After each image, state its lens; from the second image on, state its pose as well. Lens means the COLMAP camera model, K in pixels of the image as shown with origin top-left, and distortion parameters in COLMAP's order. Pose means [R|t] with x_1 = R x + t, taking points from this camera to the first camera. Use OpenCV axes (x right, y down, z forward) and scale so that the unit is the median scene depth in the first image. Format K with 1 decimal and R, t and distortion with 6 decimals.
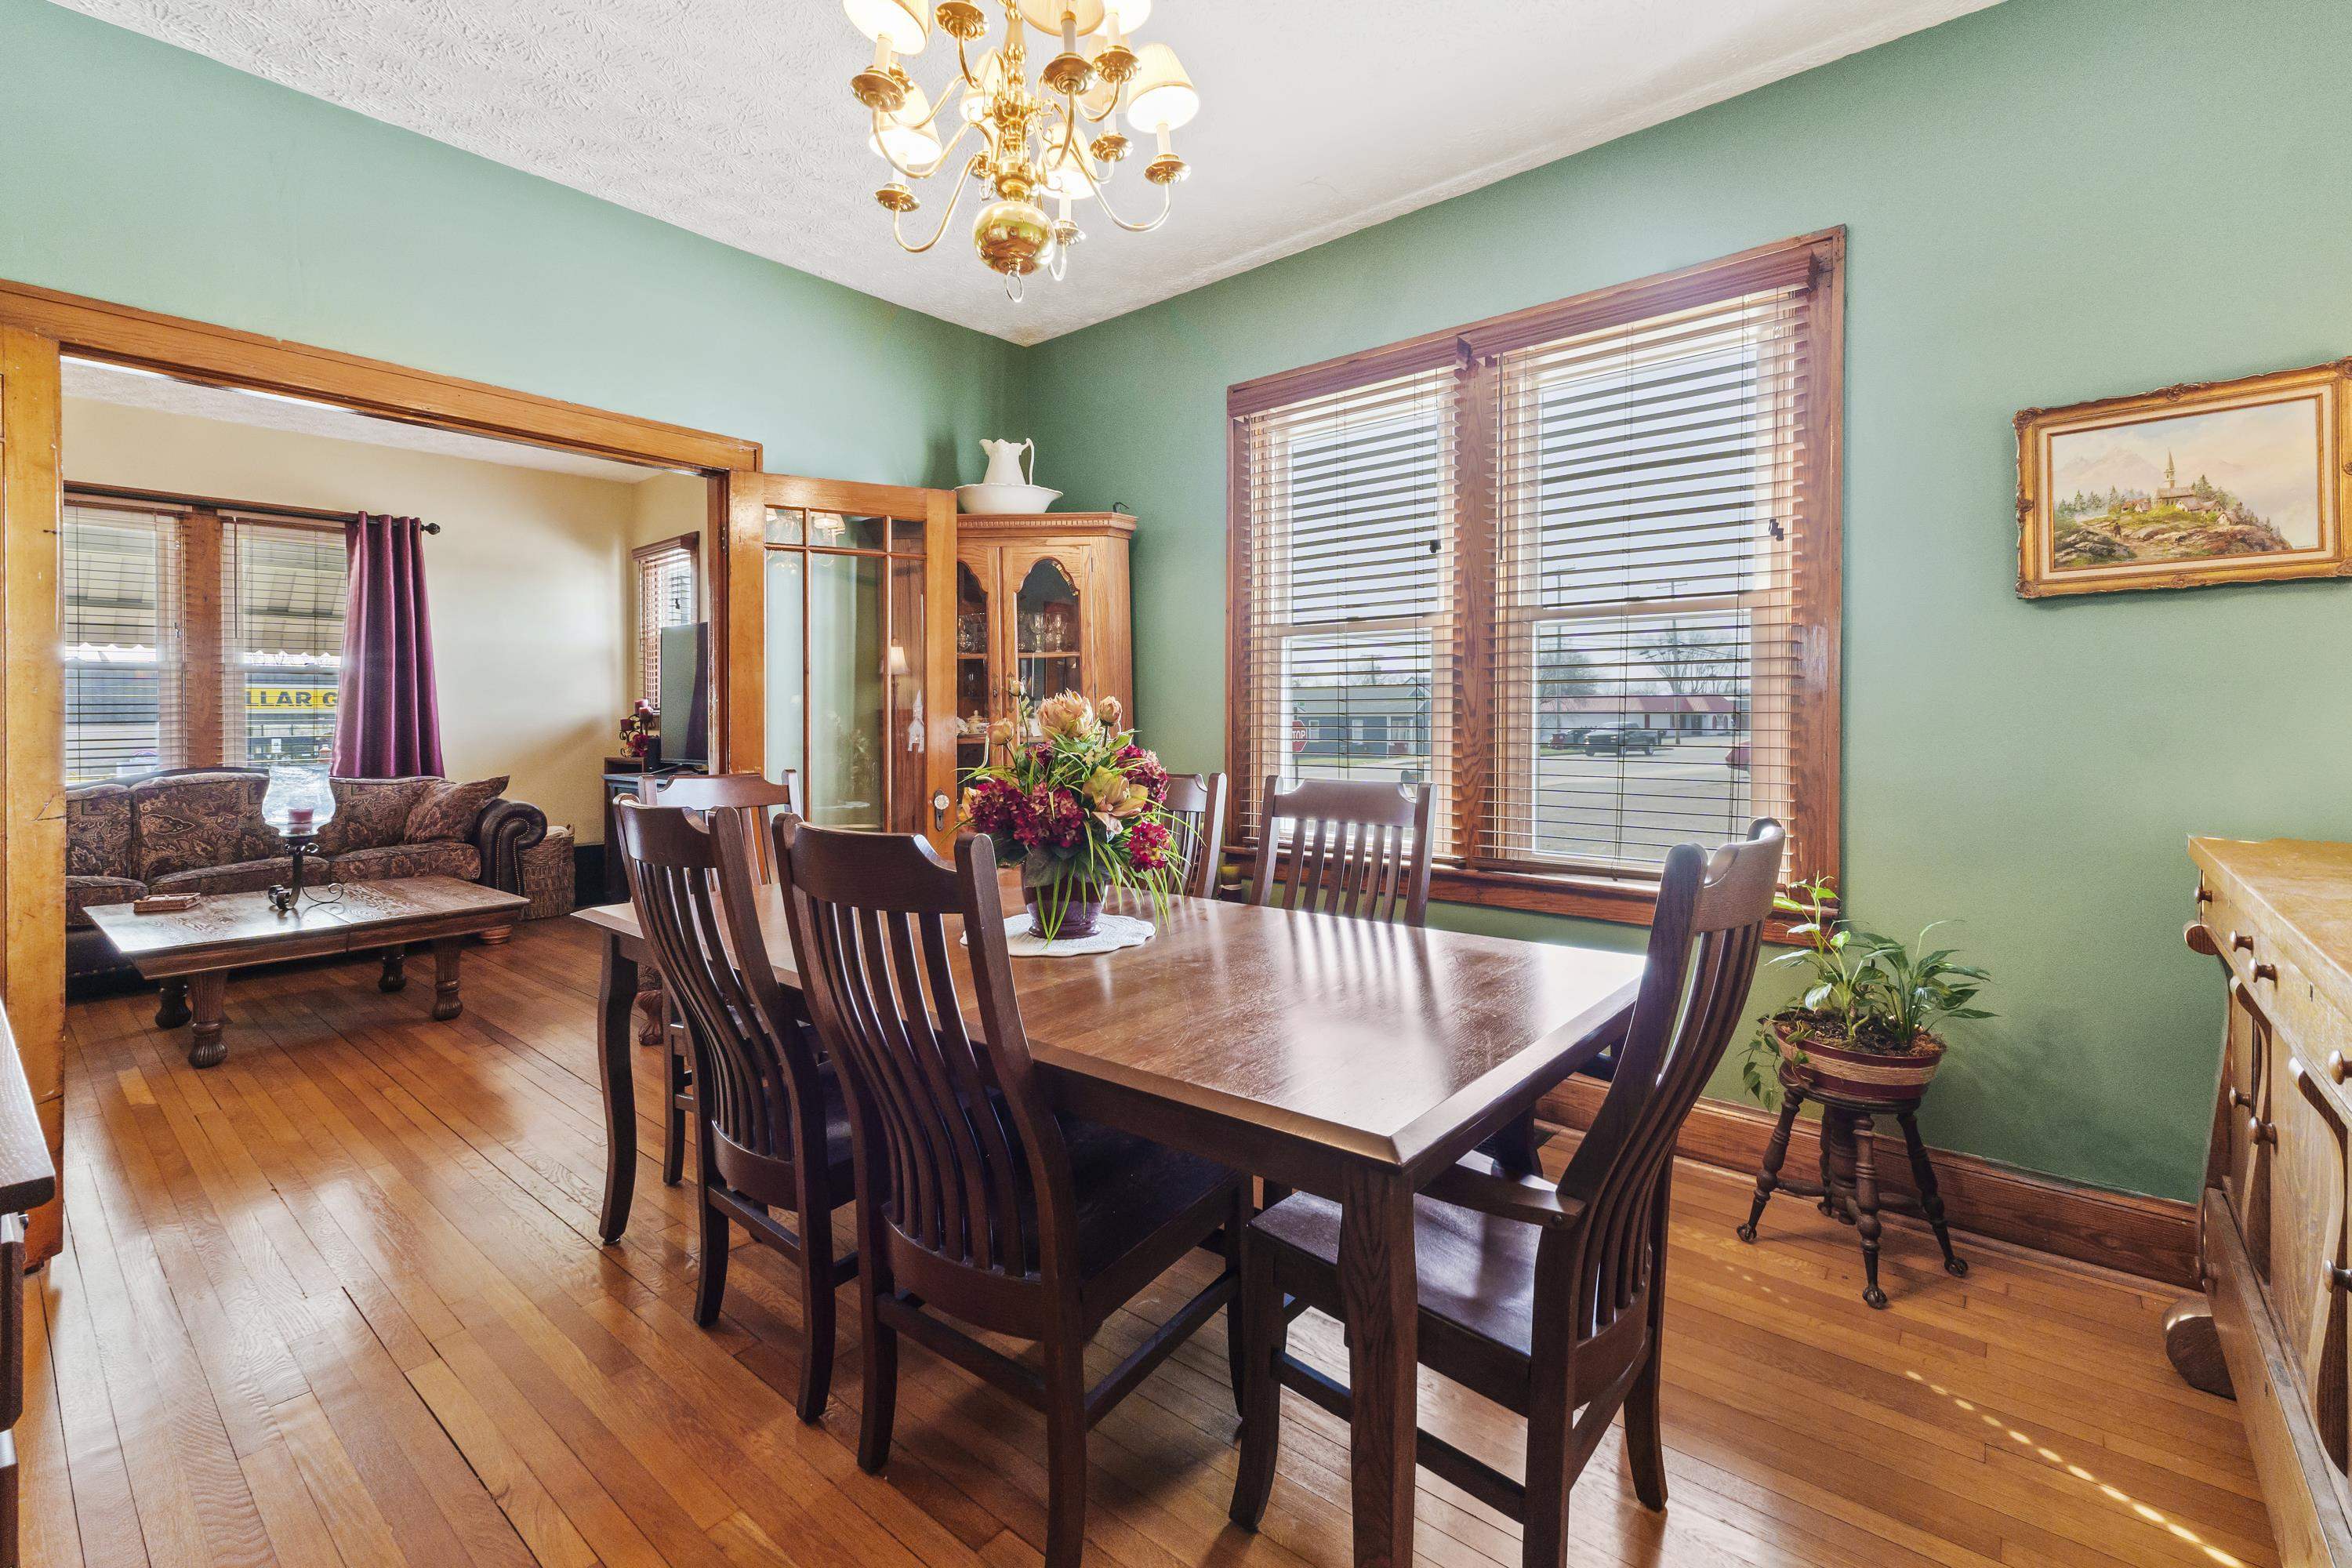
lens RADIAL K [[1024.7, 0, 1181.6], [0, 1024.7, 728.5], [0, 0, 1]] dist [-0.000112, 0.000296]
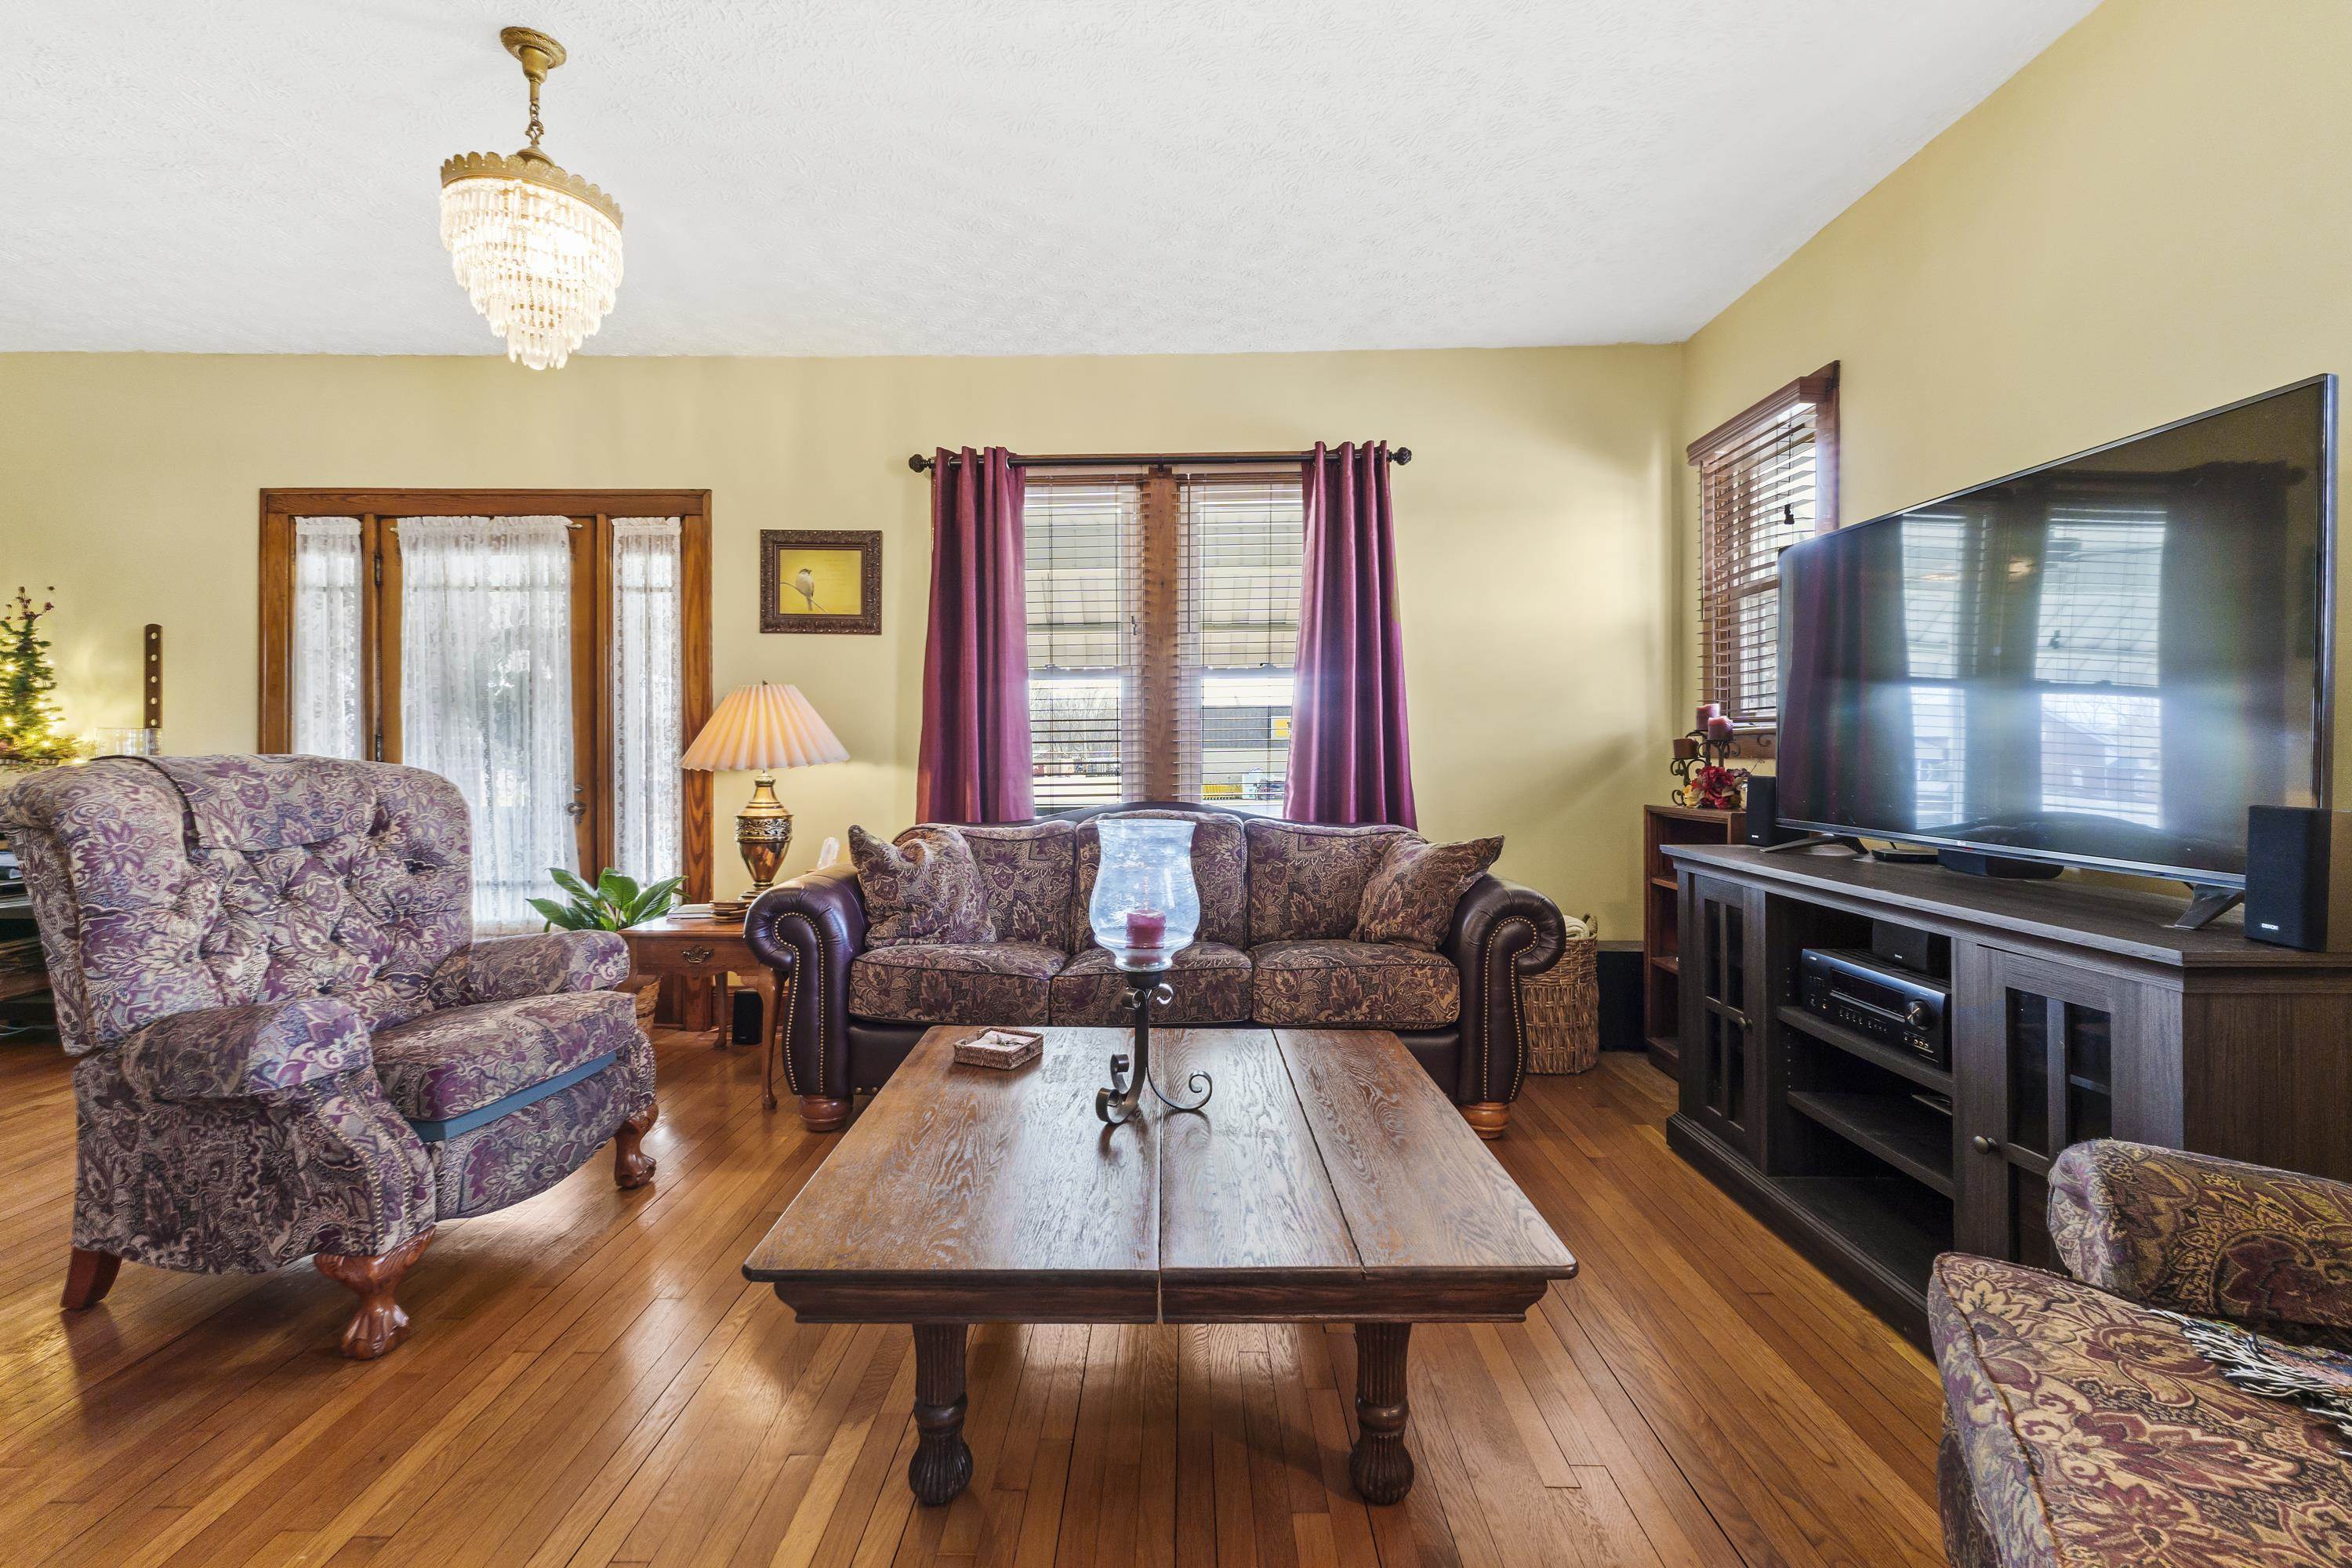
lens RADIAL K [[1024.7, 0, 1181.6], [0, 1024.7, 728.5], [0, 0, 1]] dist [-0.000112, 0.000296]
pose [[0.643530, -0.008551, -0.765373, -0.341940], [-0.008567, 0.999795, -0.018373, -0.002415], [0.765373, 0.018380, 0.643325, 0.505798]]
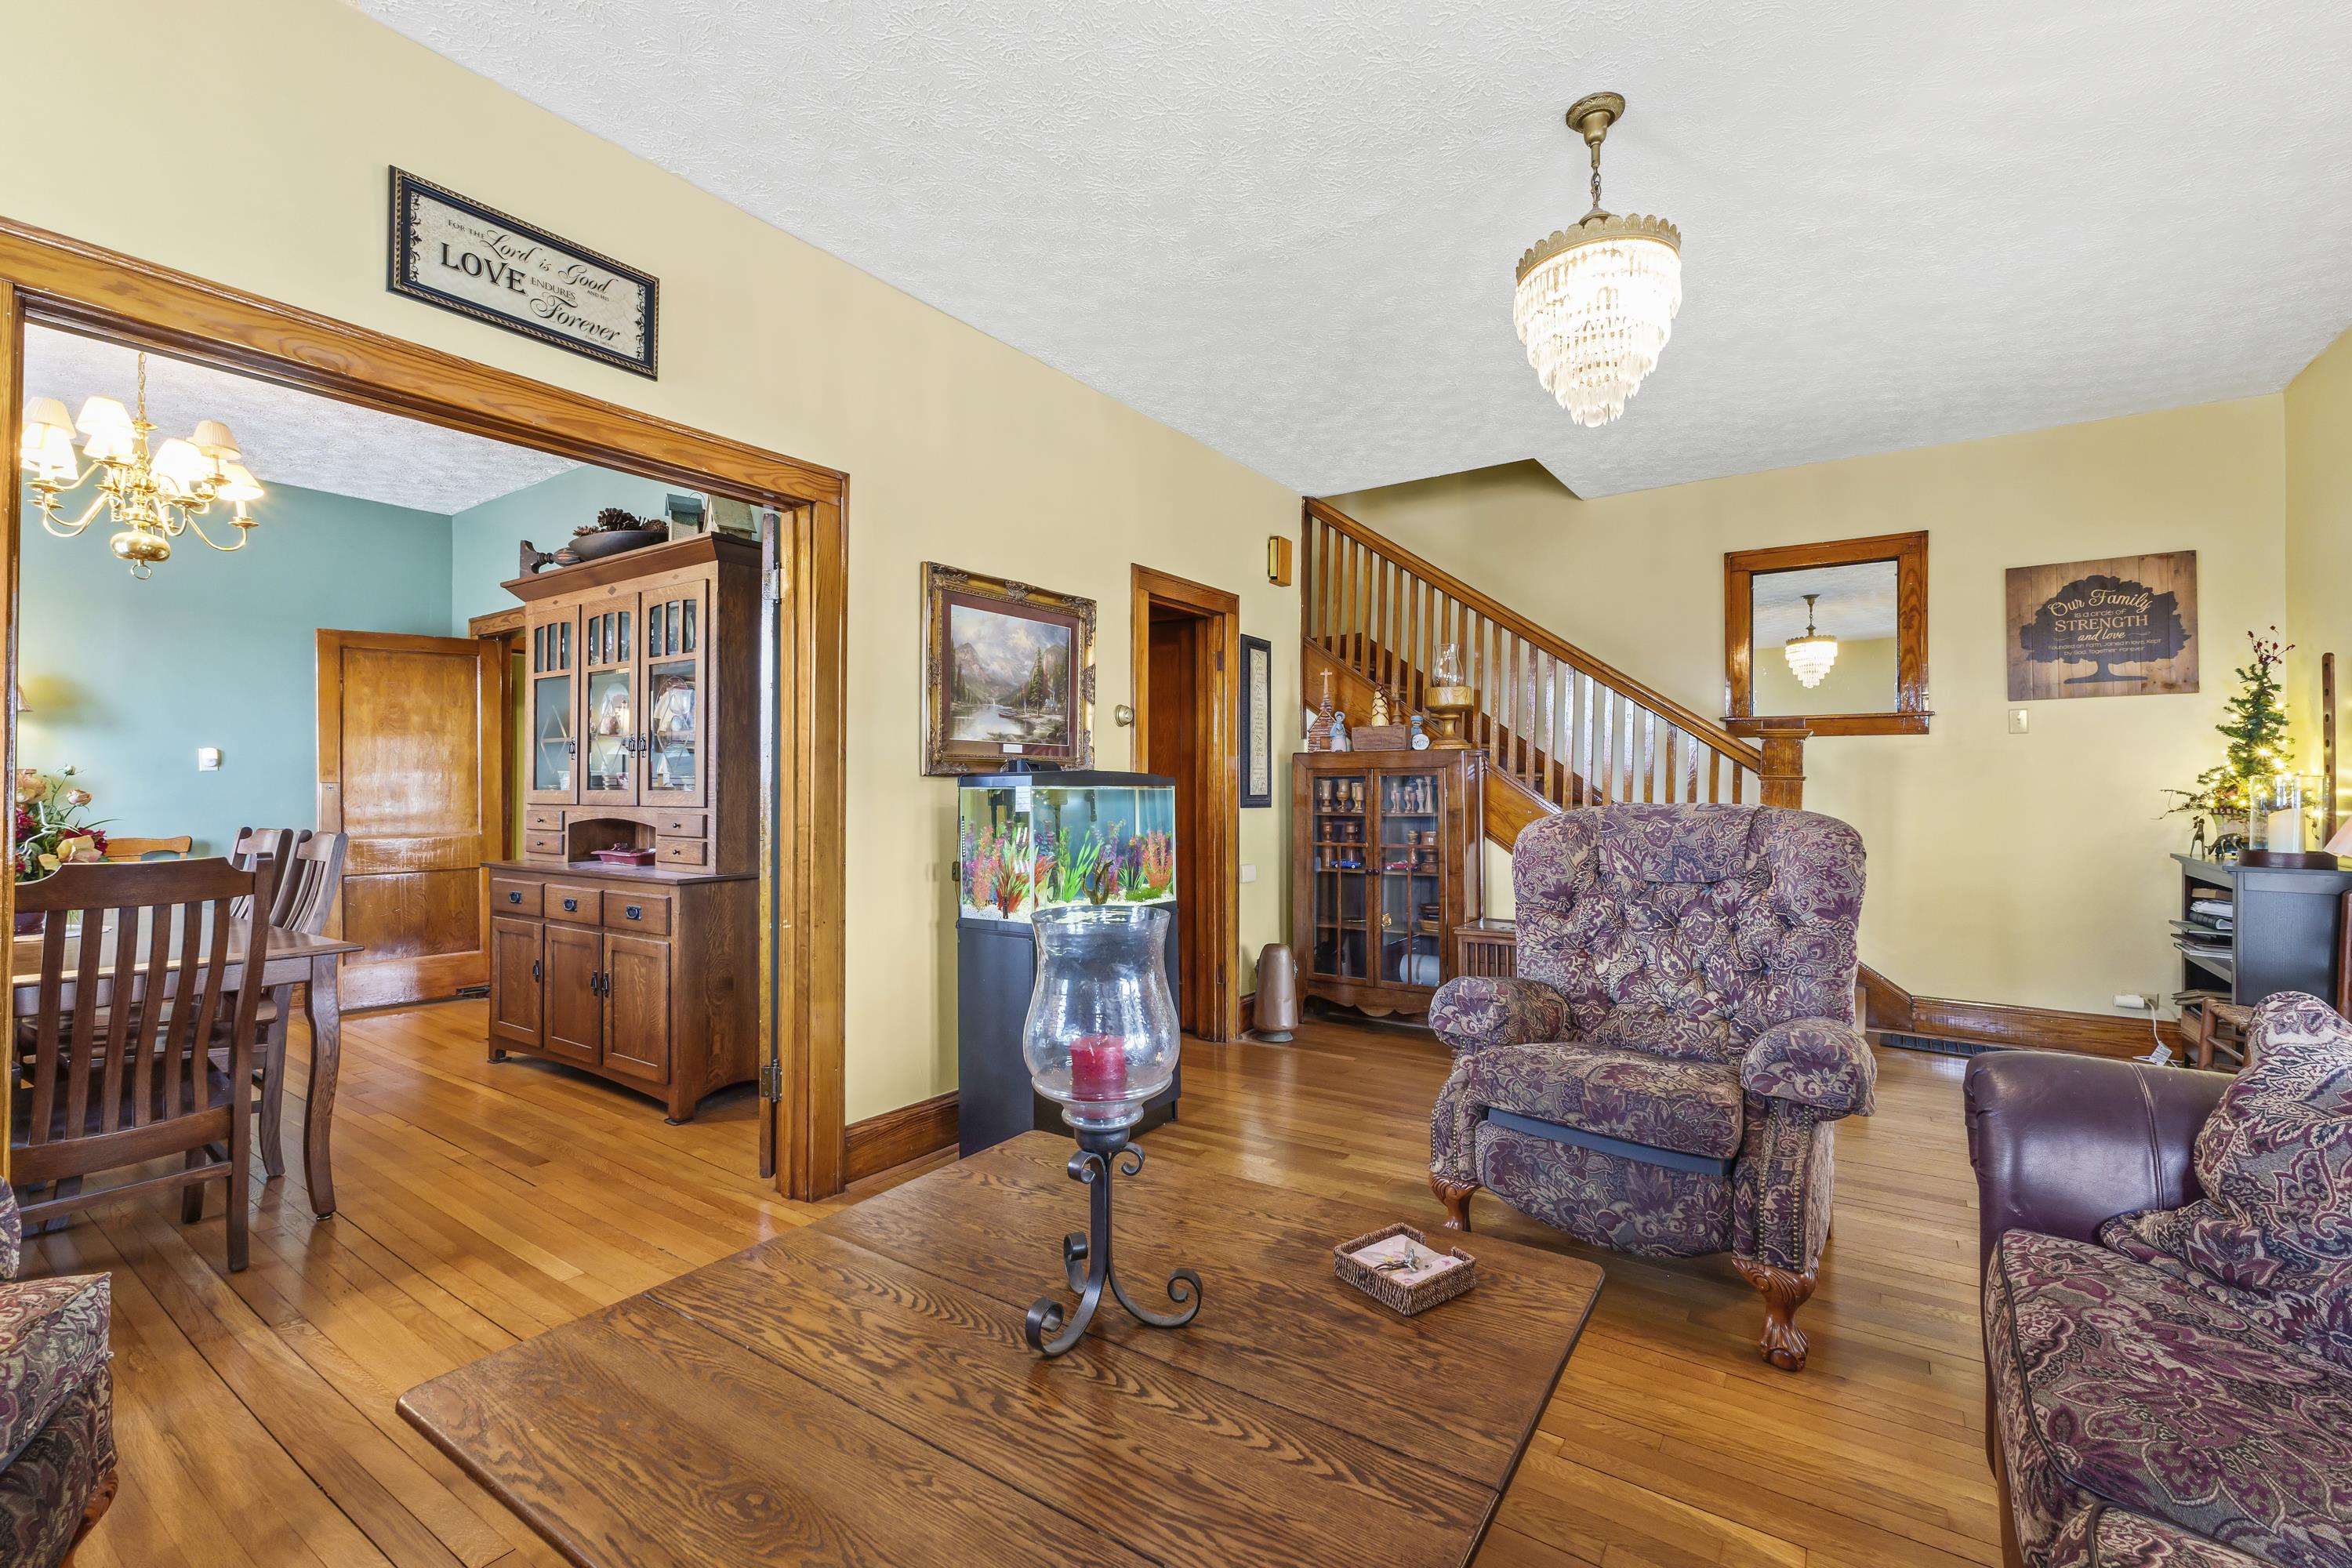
lens RADIAL K [[1019.8, 0, 1174.5], [0, 1019.8, 776.0], [0, 0, 1]] dist [0.000058, 0.000101]
pose [[-0.994506, 0.000438, -0.104680, -0.711587], [0.000298, 0.999999, 0.001349, -0.013743], [0.104681, 0.001311, -0.994505, 1.139035]]
